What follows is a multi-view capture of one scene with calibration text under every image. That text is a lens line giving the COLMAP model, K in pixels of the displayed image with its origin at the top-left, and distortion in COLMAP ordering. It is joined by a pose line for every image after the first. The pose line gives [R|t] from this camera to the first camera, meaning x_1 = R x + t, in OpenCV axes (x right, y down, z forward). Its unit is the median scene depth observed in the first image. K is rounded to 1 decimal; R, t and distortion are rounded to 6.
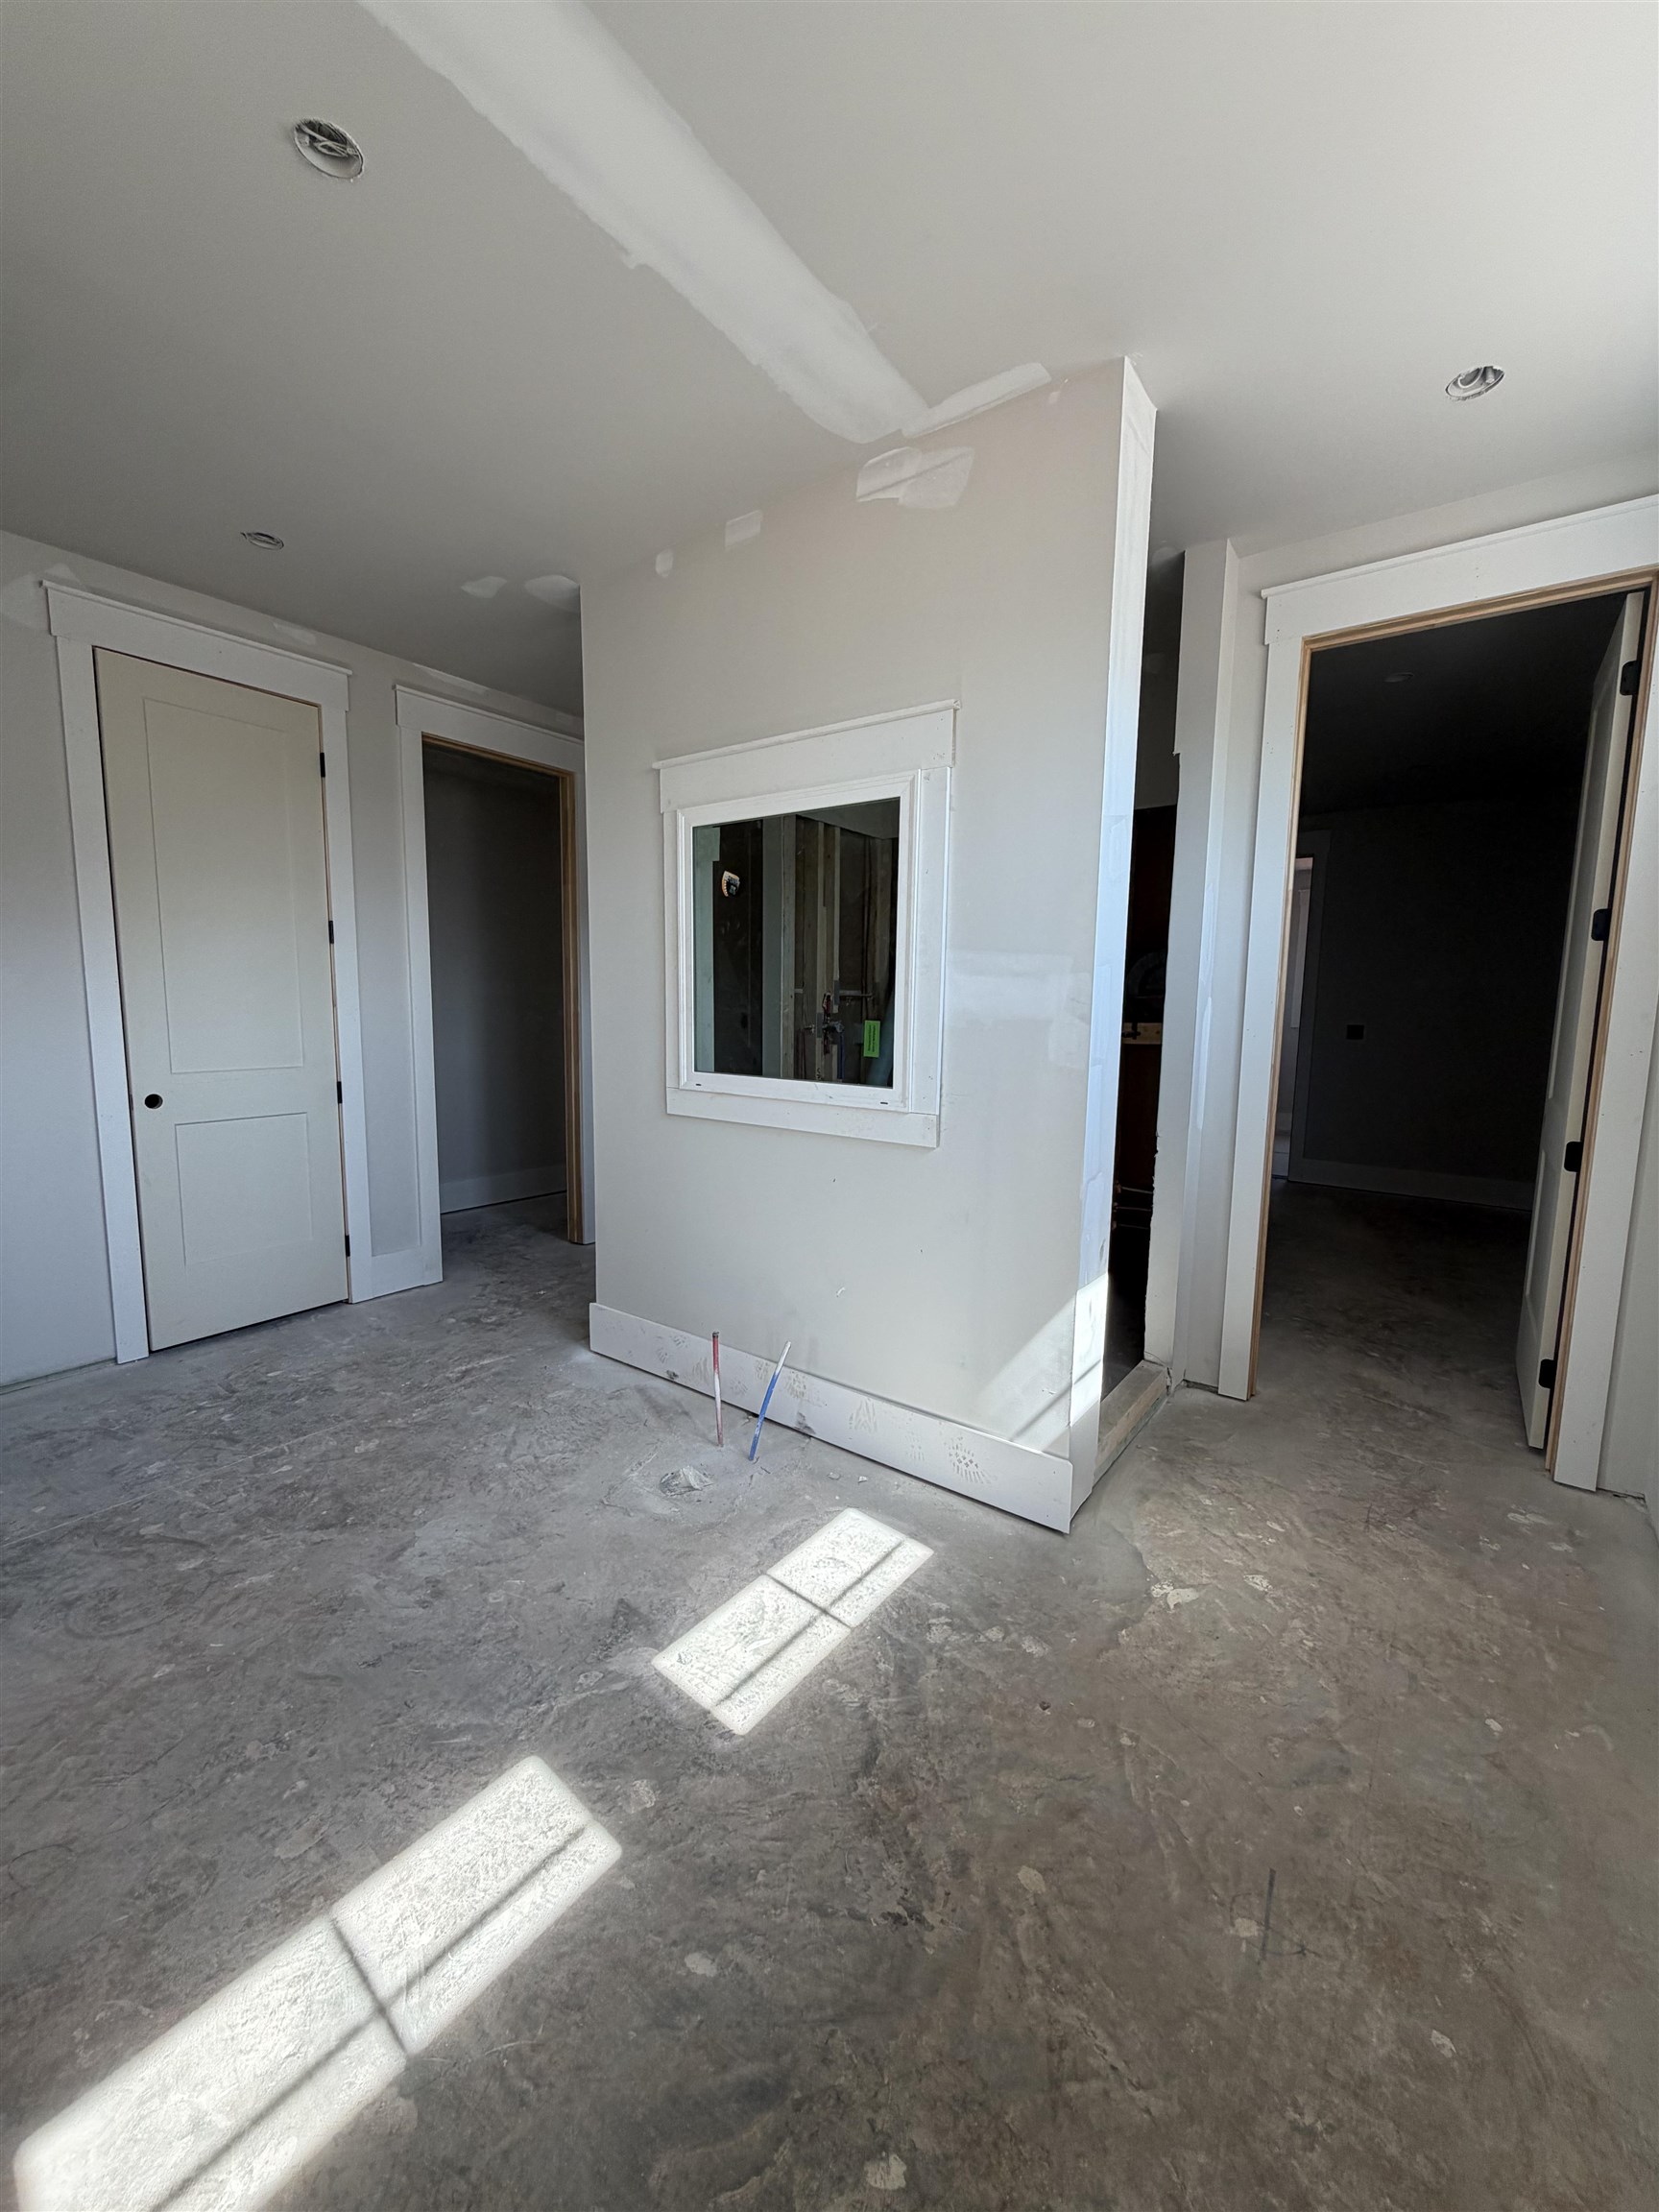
lens RADIAL K [[879.5, 0, 831.4], [0, 879.5, 1107.4], [0, 0, 1]] dist [-0.001997, 0.001530]
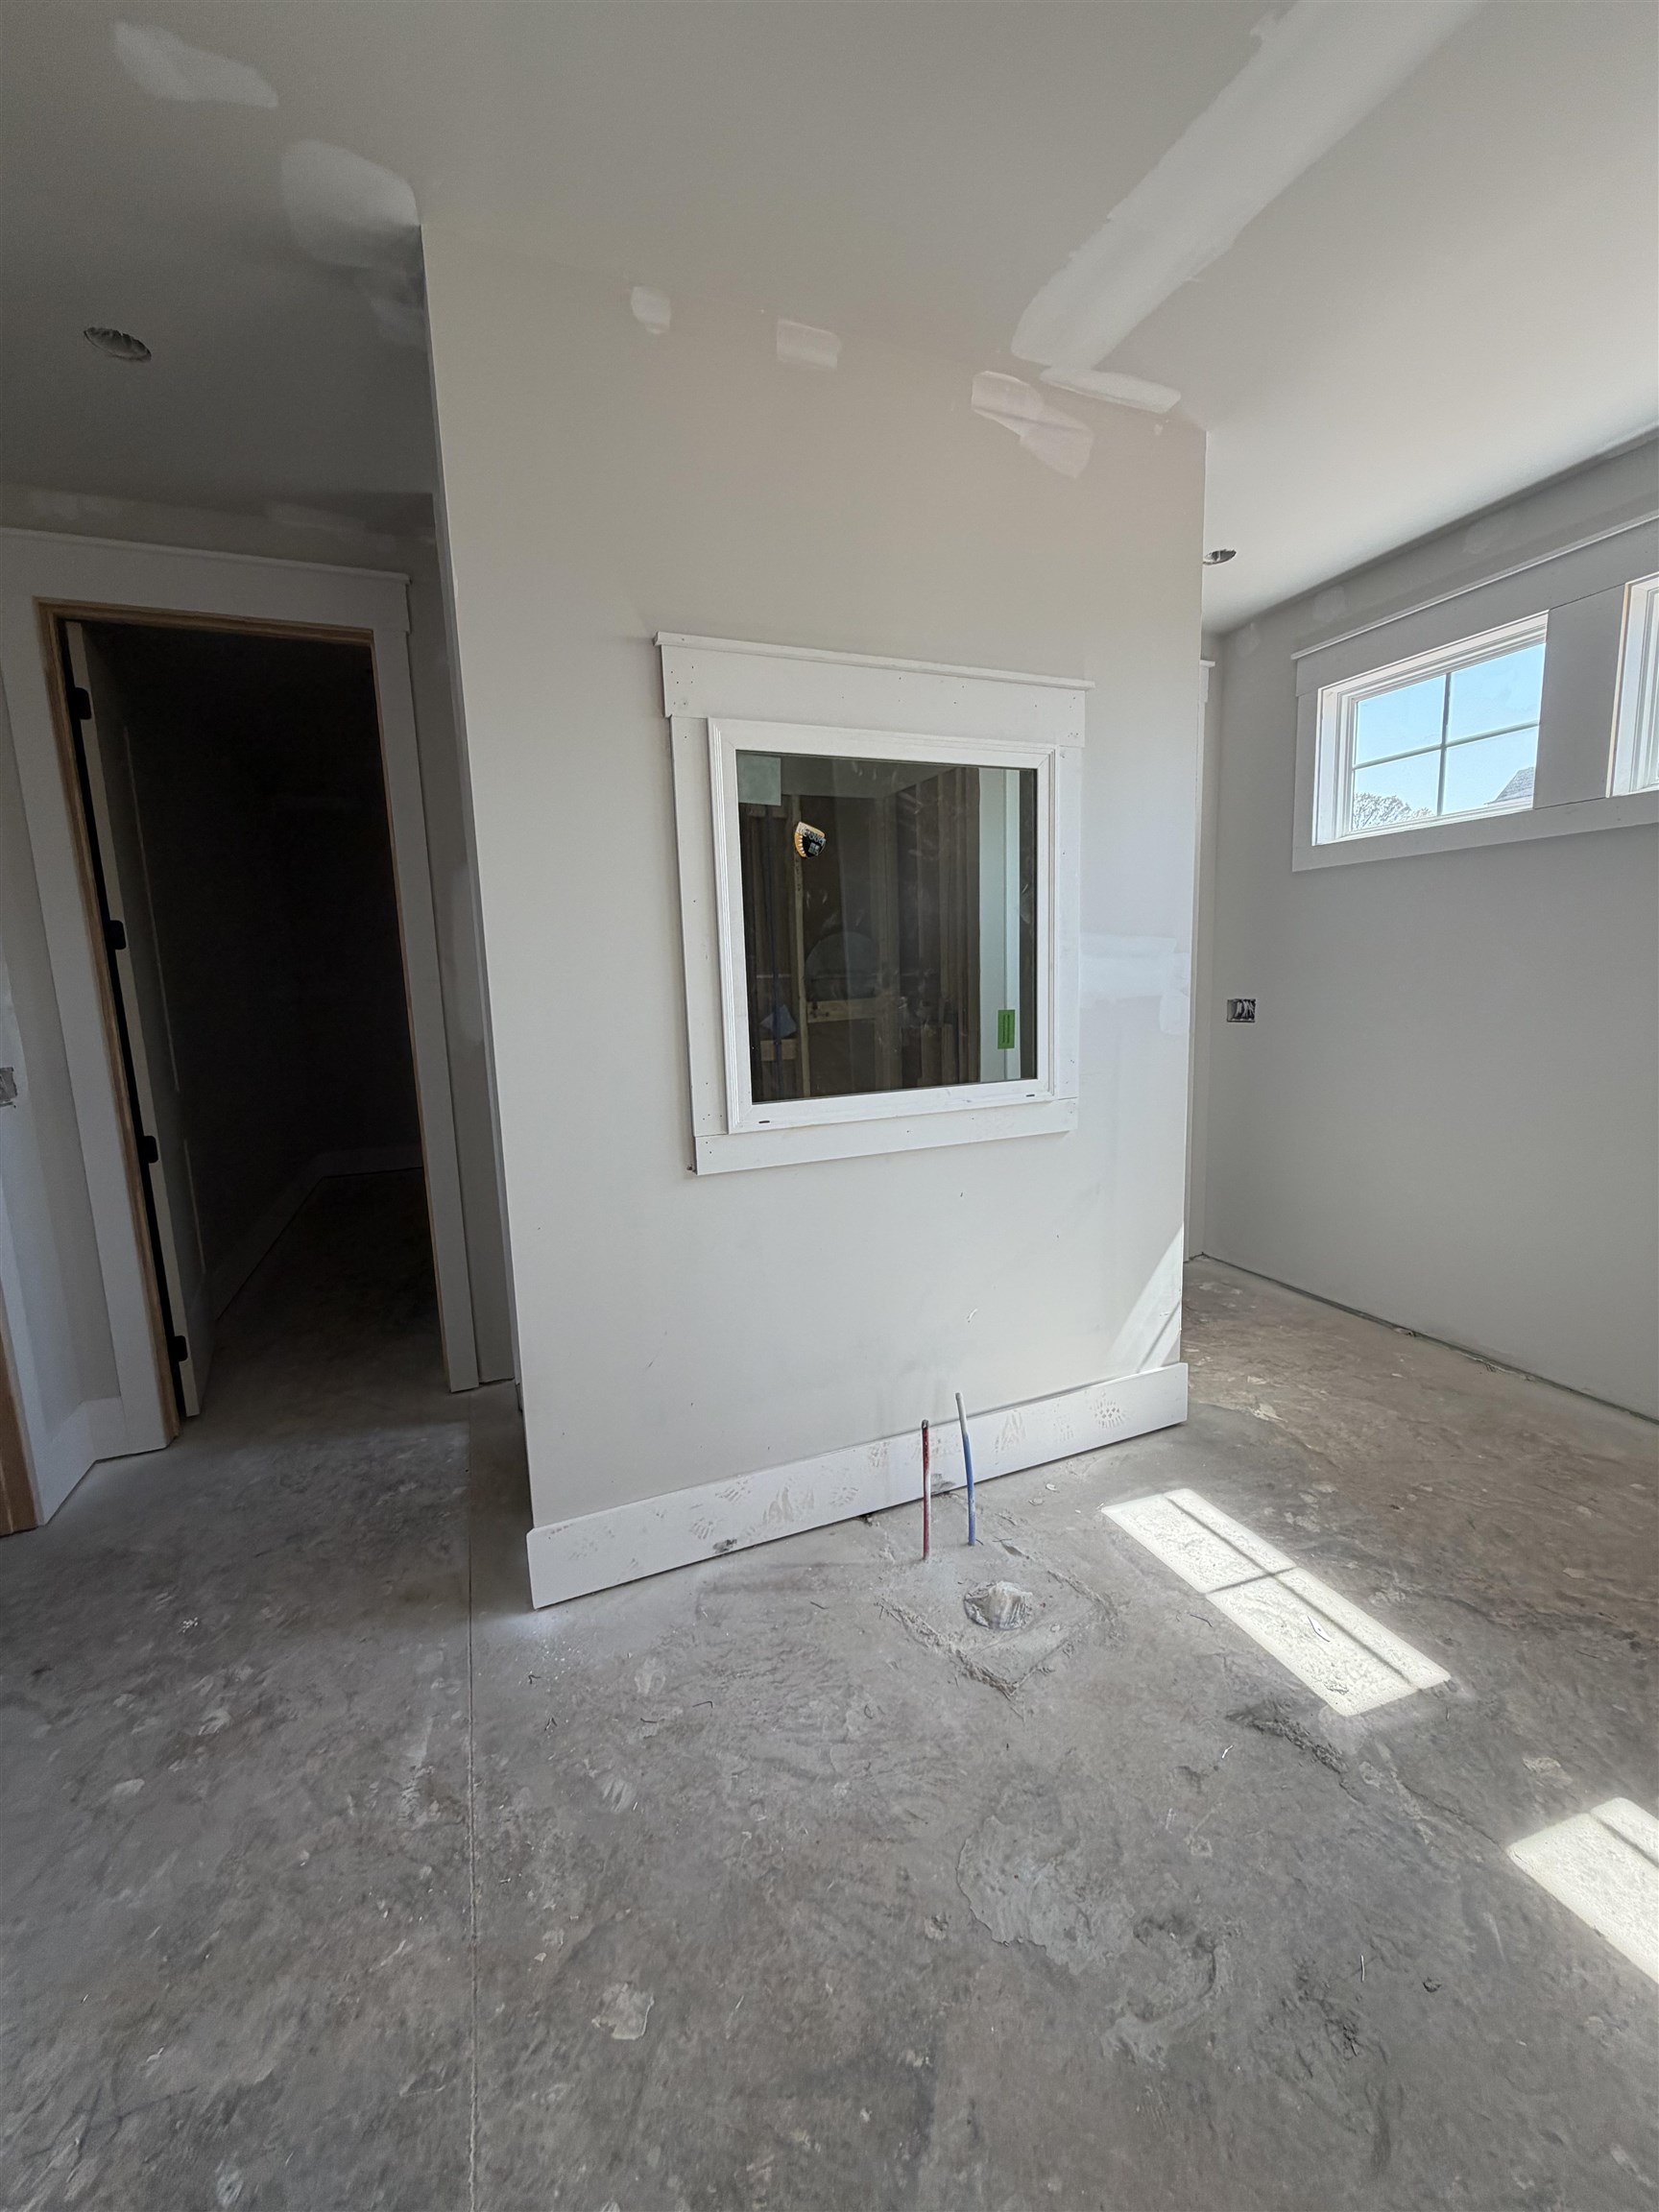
lens RADIAL K [[879.5, 0, 831.4], [0, 879.5, 1106.4], [0, 0, 1]] dist [-0.001997, 0.001530]
pose [[0.511770, -0.163906, 0.843342, -0.901746], [0.145512, 0.983987, 0.102939, -0.129374], [-0.846710, 0.070035, 0.527425, 0.727729]]
